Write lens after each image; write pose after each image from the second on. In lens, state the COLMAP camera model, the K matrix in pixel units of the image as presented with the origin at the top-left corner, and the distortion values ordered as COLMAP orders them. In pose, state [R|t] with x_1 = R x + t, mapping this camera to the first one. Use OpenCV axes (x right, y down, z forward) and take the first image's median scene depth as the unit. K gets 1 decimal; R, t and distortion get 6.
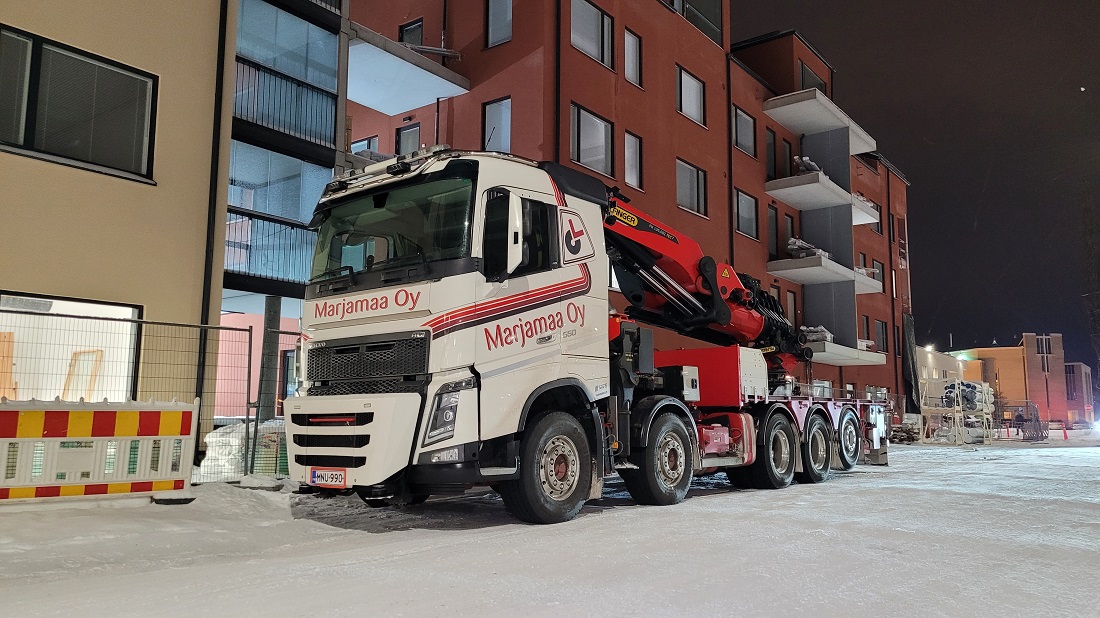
lens RADIAL K [[830.4, 0, 550.0], [0, 830.4, 309.0], [0, 0, 1]] dist [0.052670, -0.001467]
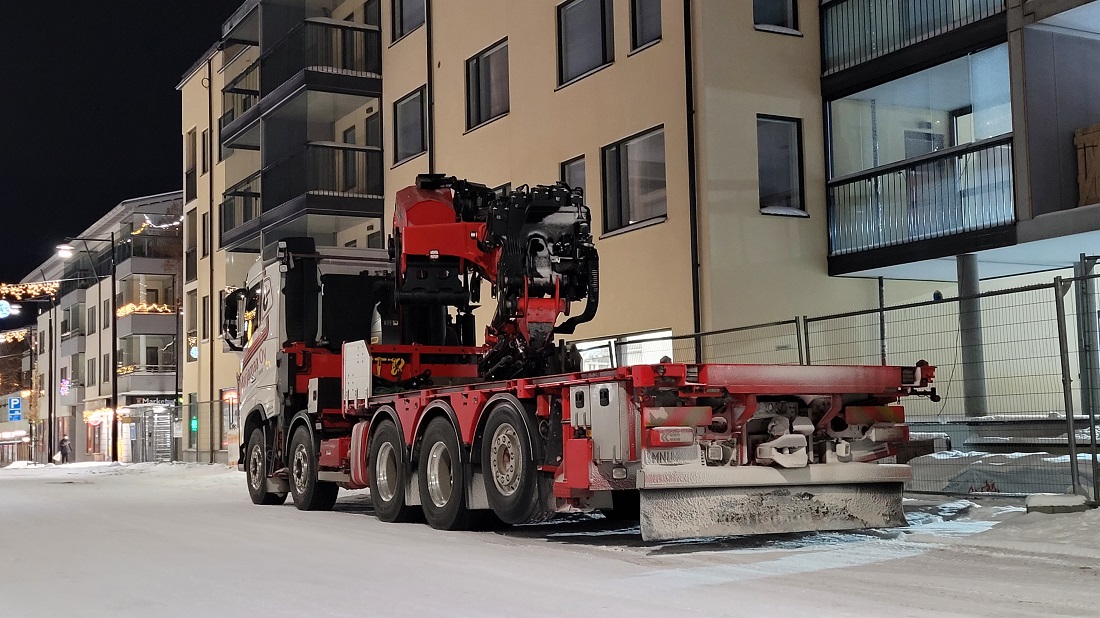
lens RADIAL K [[1346.0, 0, 550.0], [0, 1346.0, 309.0], [0, 0, 1]] dist [0.145202, -0.003184]
pose [[-0.398337, -0.078088, -0.913909, 1.850966], [0.141167, 0.979279, -0.145203, 0.314582], [0.906311, -0.186853, -0.379060, 2.258204]]
